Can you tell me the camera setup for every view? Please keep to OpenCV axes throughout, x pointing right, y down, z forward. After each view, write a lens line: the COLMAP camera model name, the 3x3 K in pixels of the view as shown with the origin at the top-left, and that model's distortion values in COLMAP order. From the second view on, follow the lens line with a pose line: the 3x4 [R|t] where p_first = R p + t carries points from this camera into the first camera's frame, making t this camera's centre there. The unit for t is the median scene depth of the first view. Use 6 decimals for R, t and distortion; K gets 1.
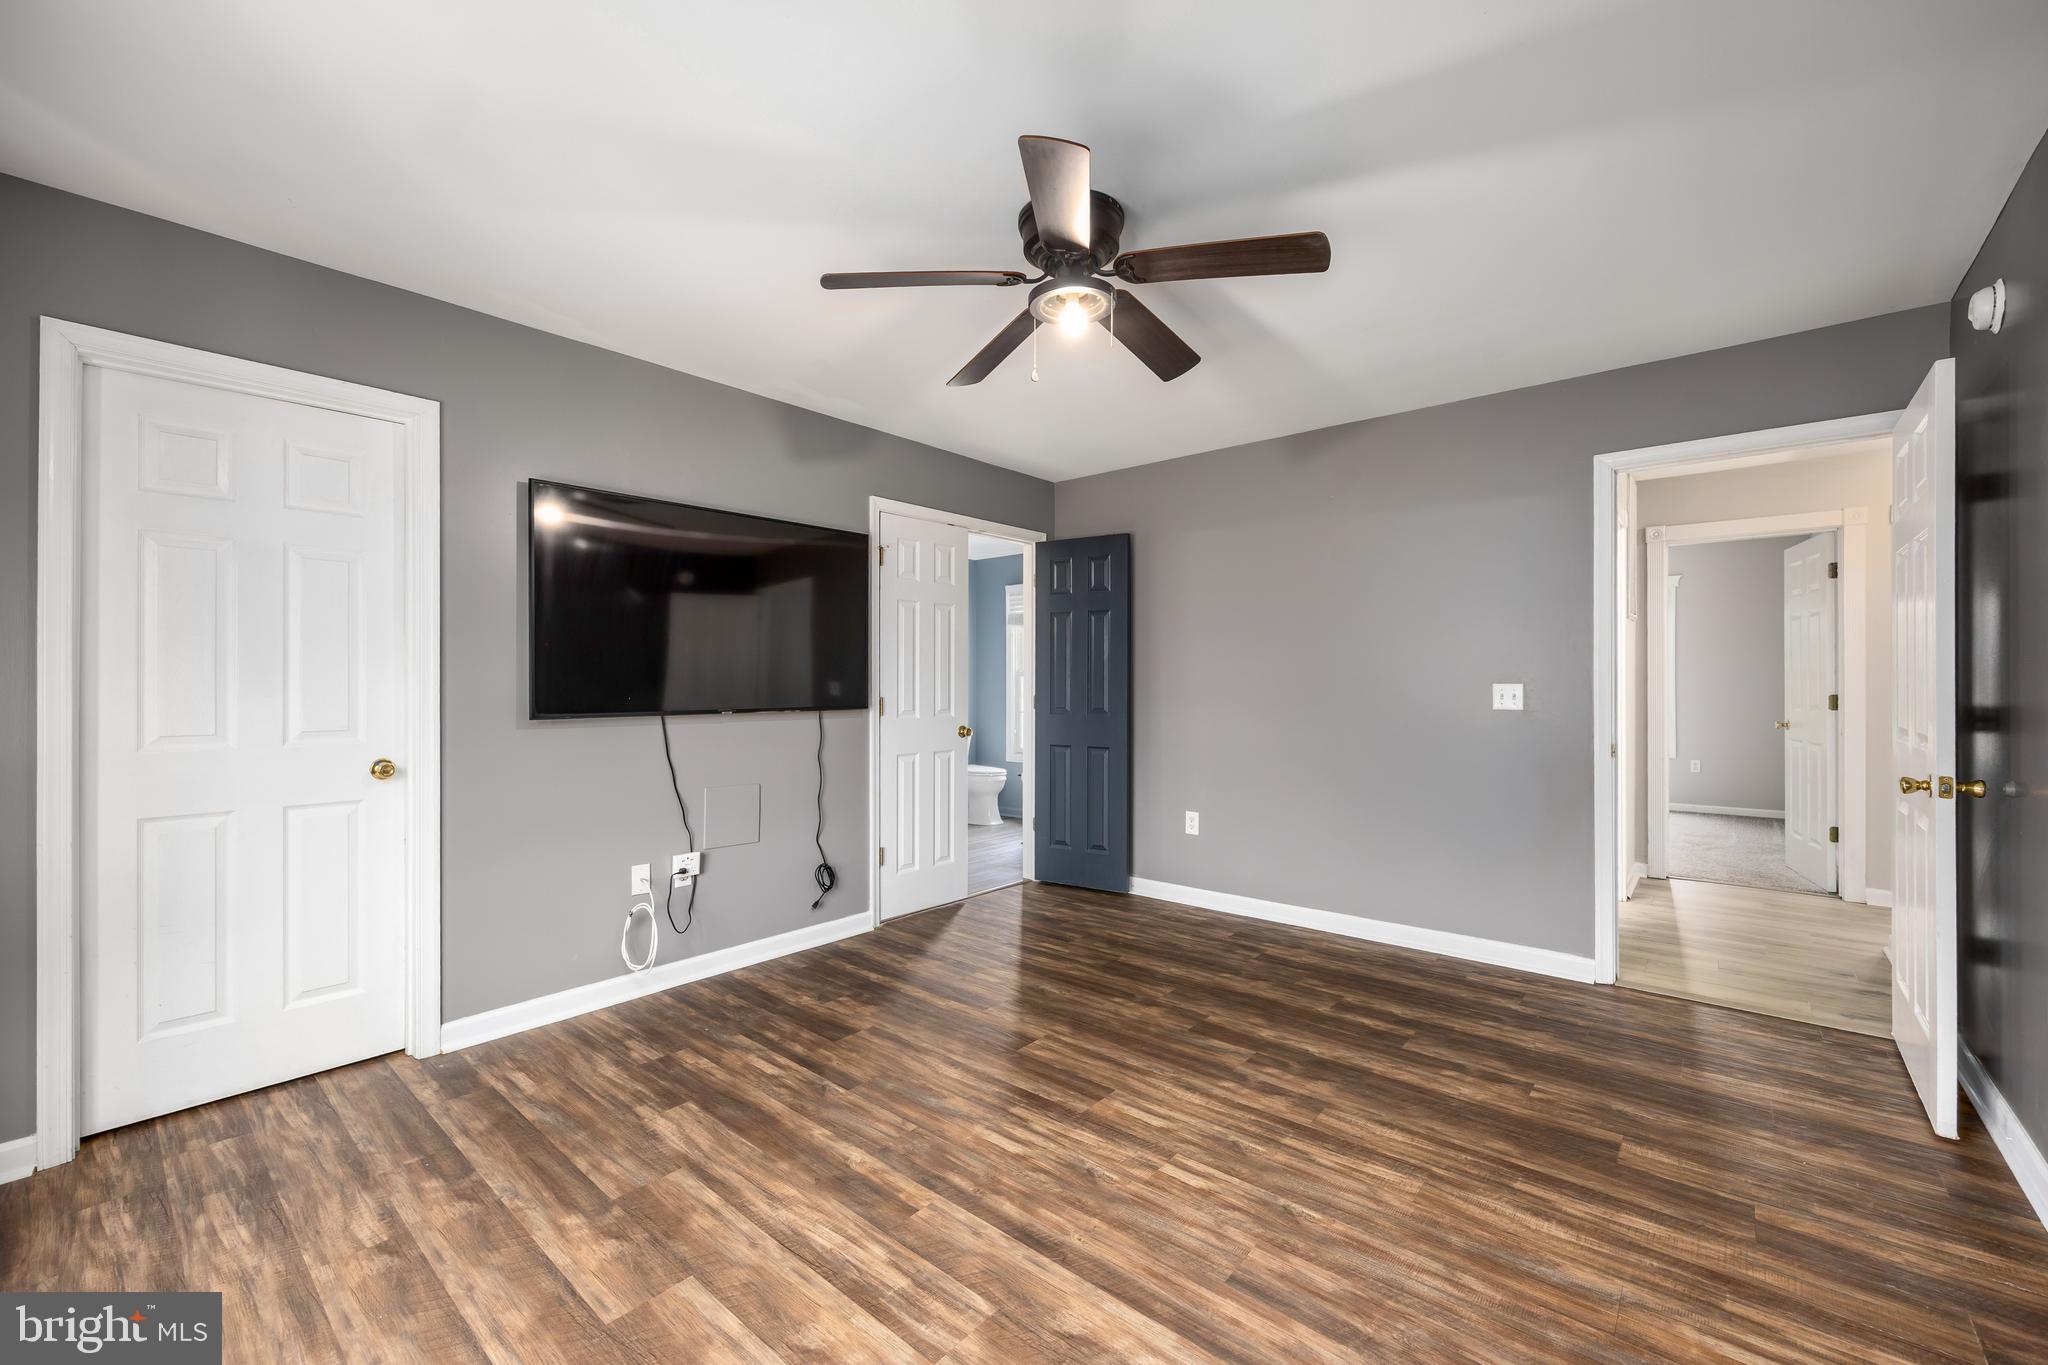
lens RADIAL K [[817.4, 0, 1035.9], [0, 817.4, 685.1], [0, 0, 1]] dist [-0.005985, 0.000317]
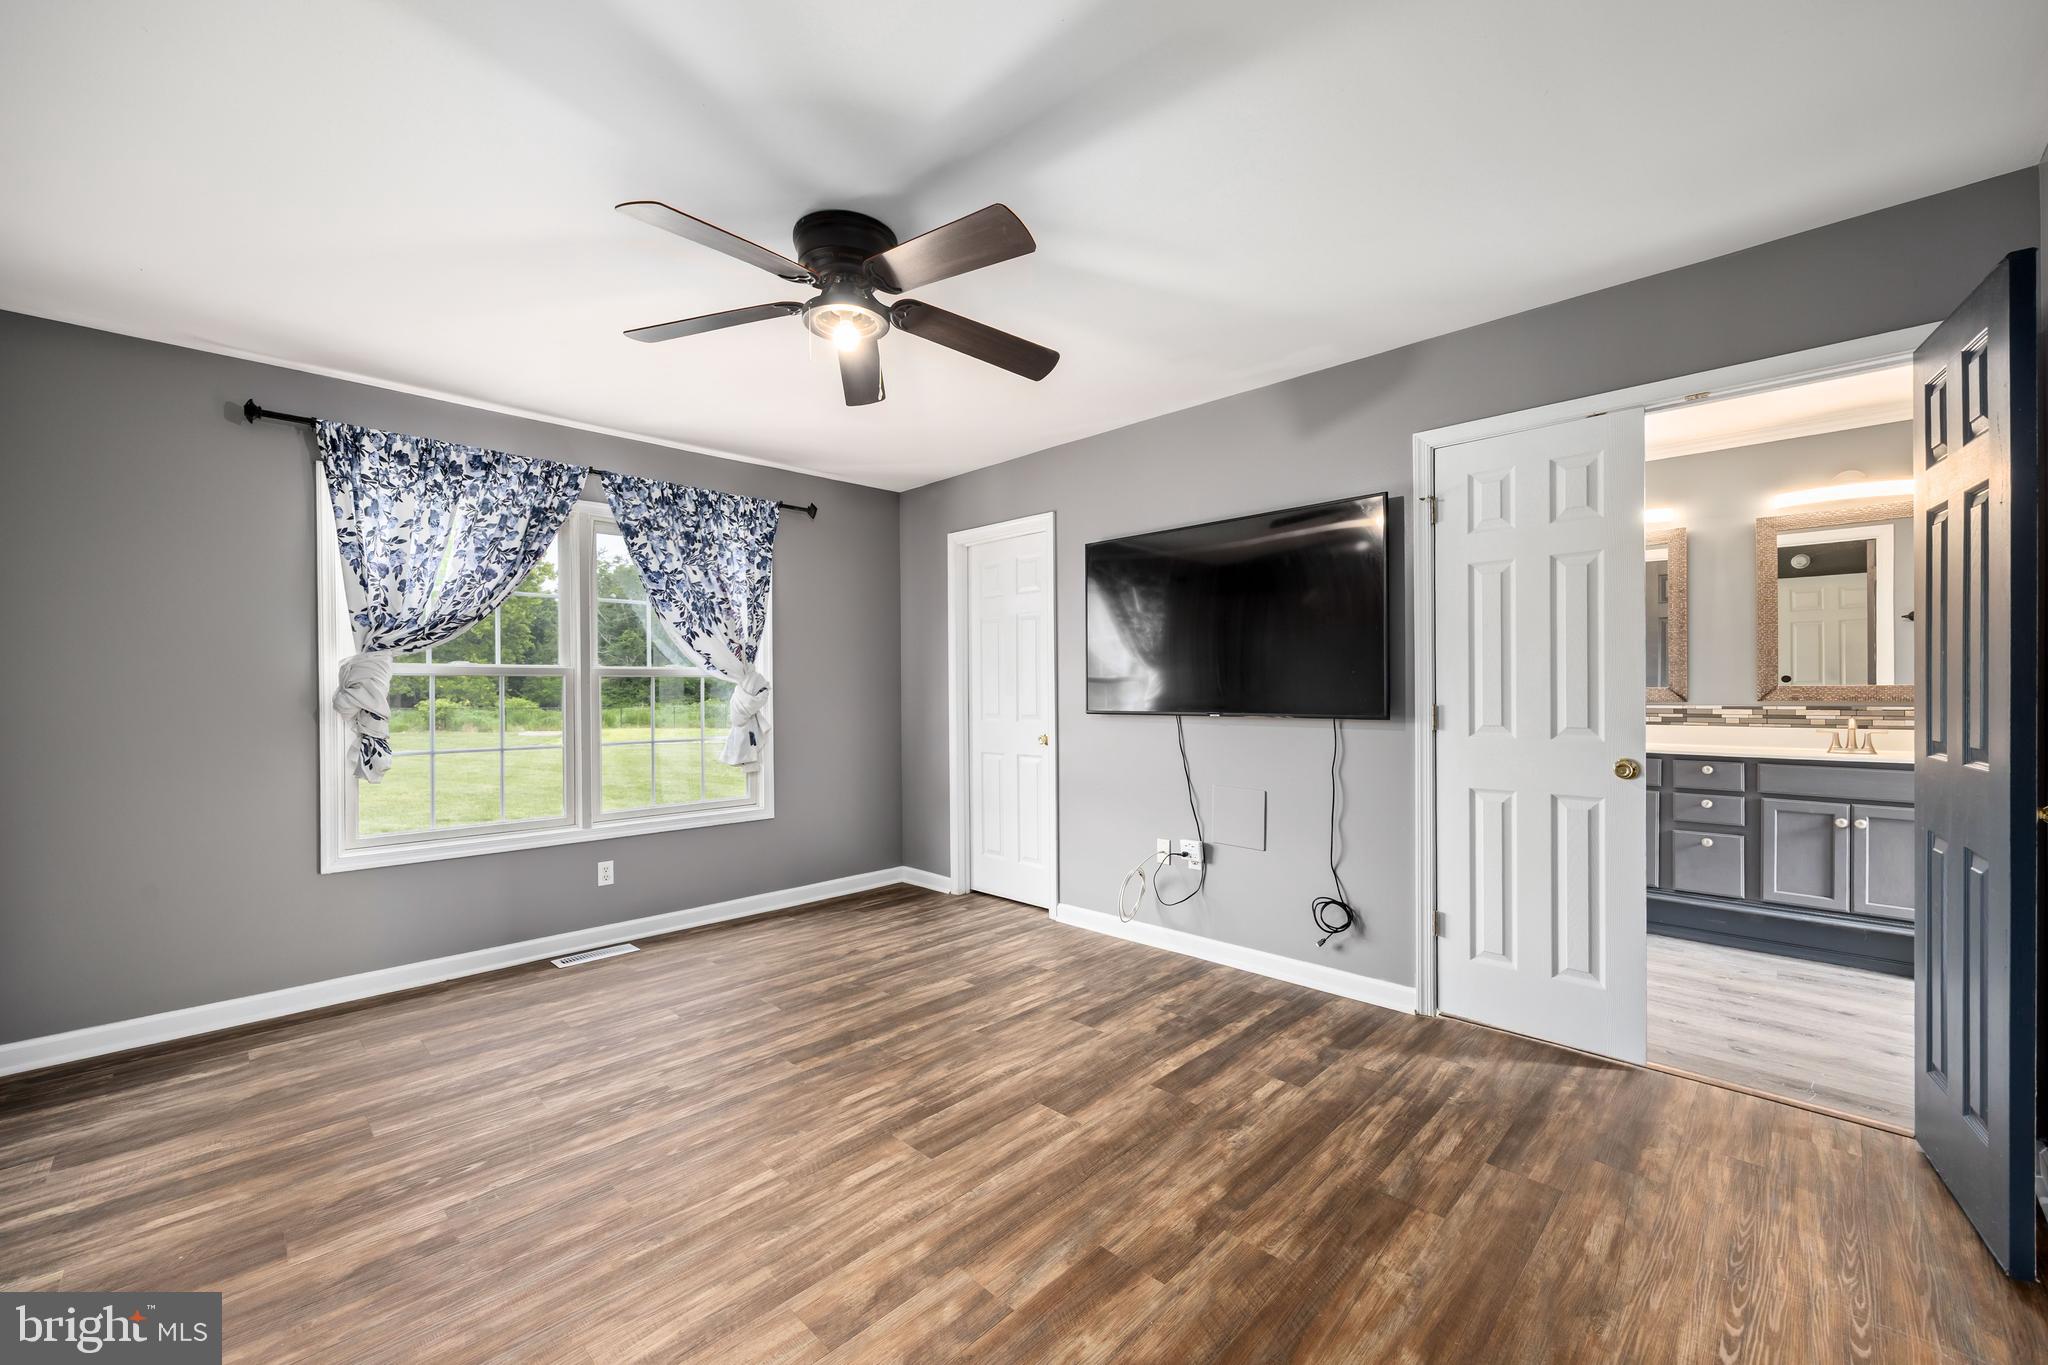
lens RADIAL K [[817.4, 0, 1018.3], [0, 817.4, 680.5], [0, 0, 1]] dist [-0.005985, 0.000317]
pose [[-0.079343, -0.005770, -0.996831, 0.963947], [0.005898, 0.999963, -0.006257, -0.006450], [0.996830, -0.006376, -0.079306, 1.172602]]
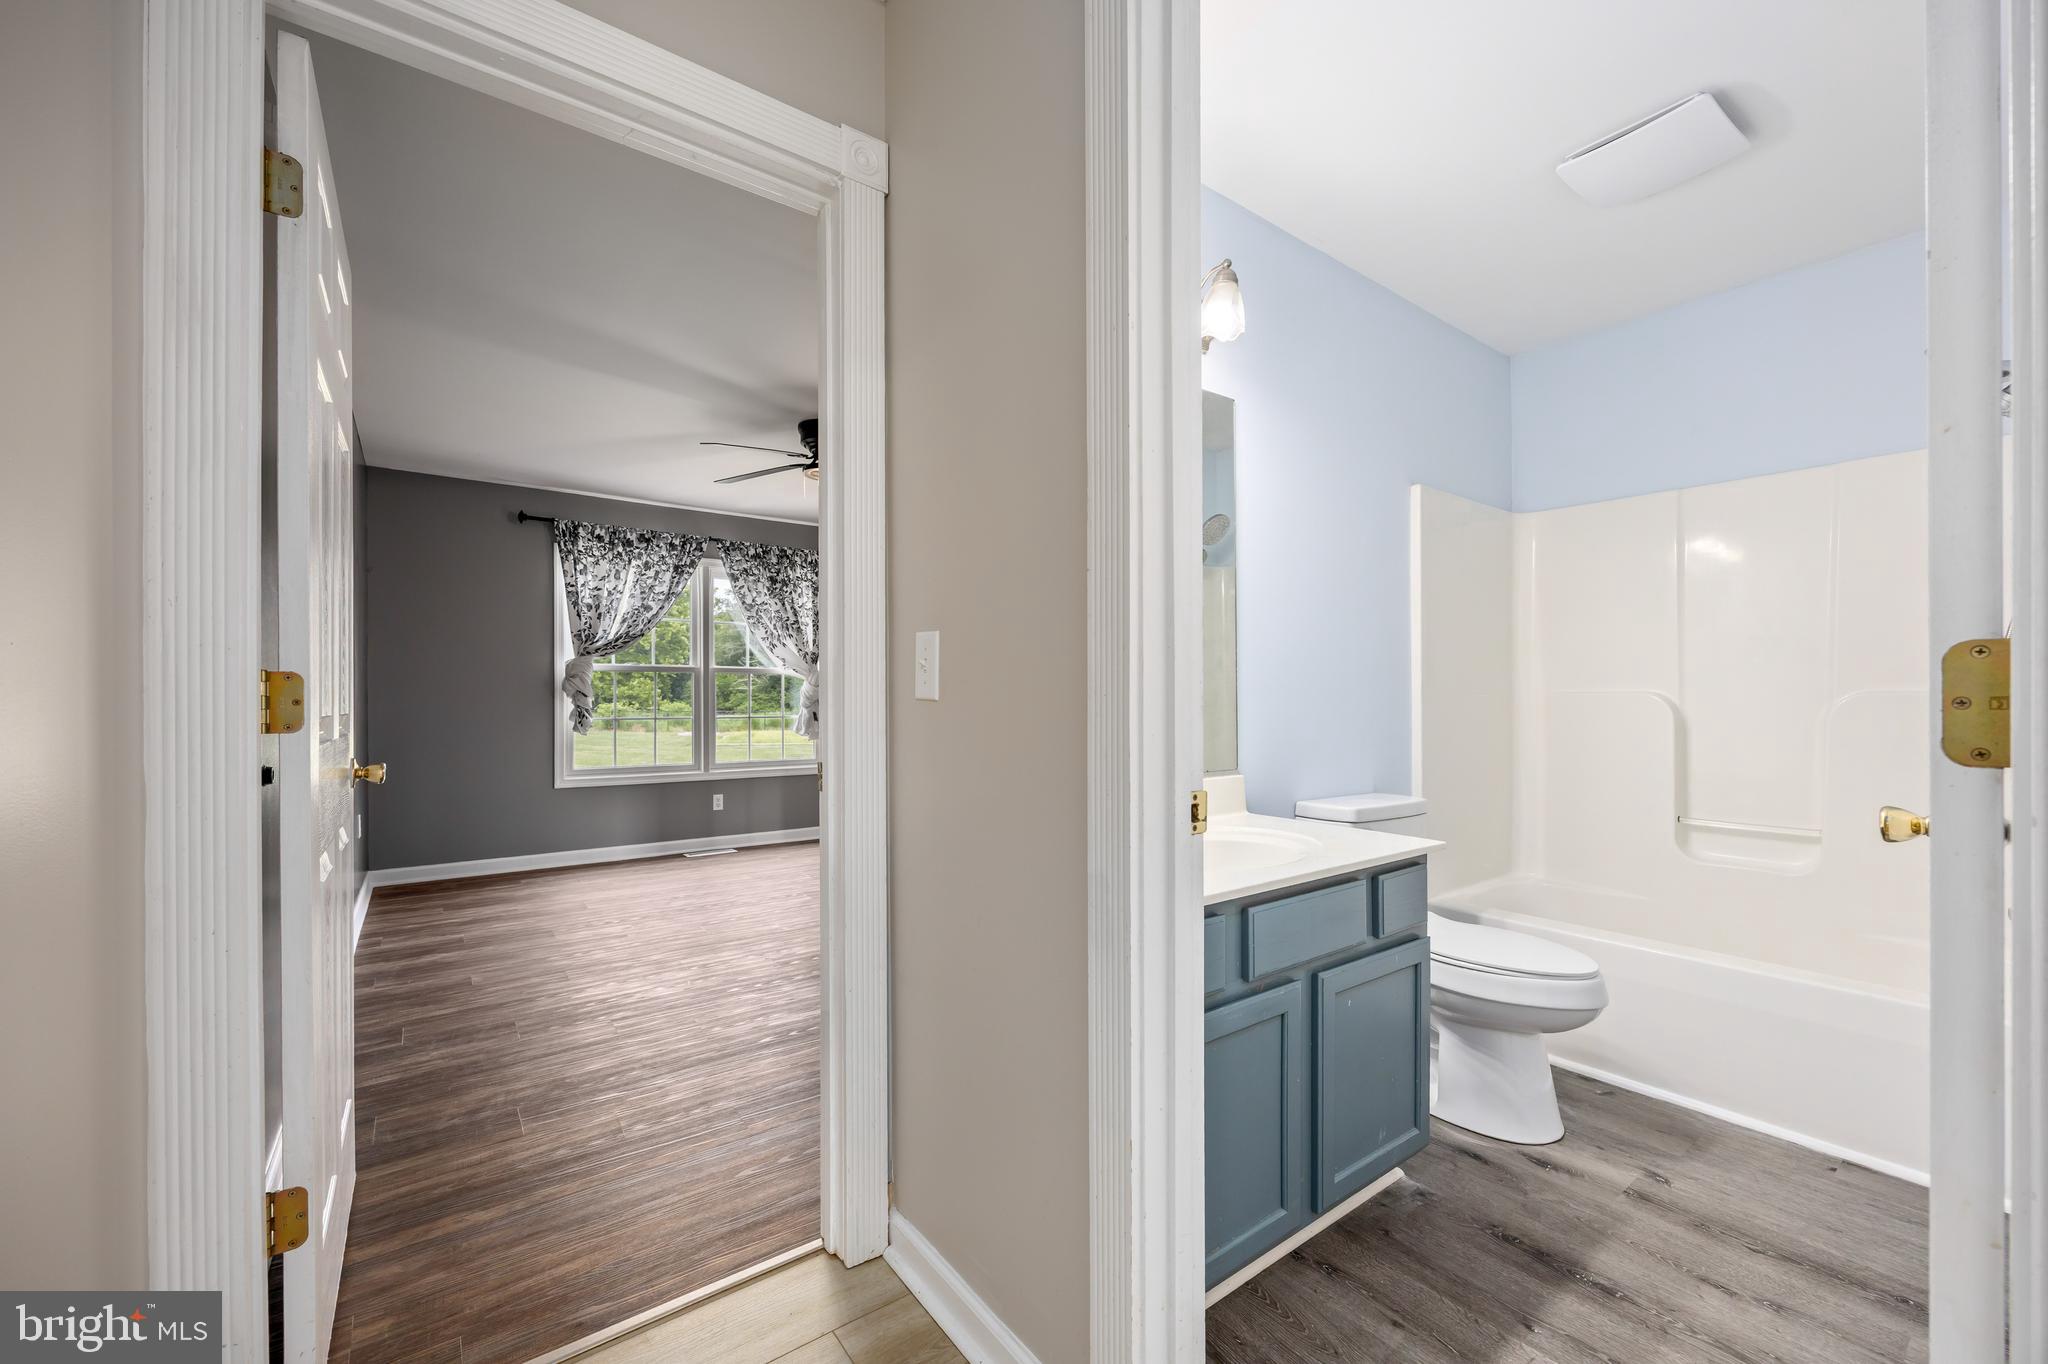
lens RADIAL K [[817.4, 0, 1020.3], [0, 817.4, 686.3], [0, 0, 1]] dist [-0.005985, 0.000317]
pose [[-0.231889, -0.010861, -0.972682, 1.616002], [-0.001648, 0.999941, -0.010772, 0.036793], [0.972741, -0.000895, -0.231893, 1.696552]]
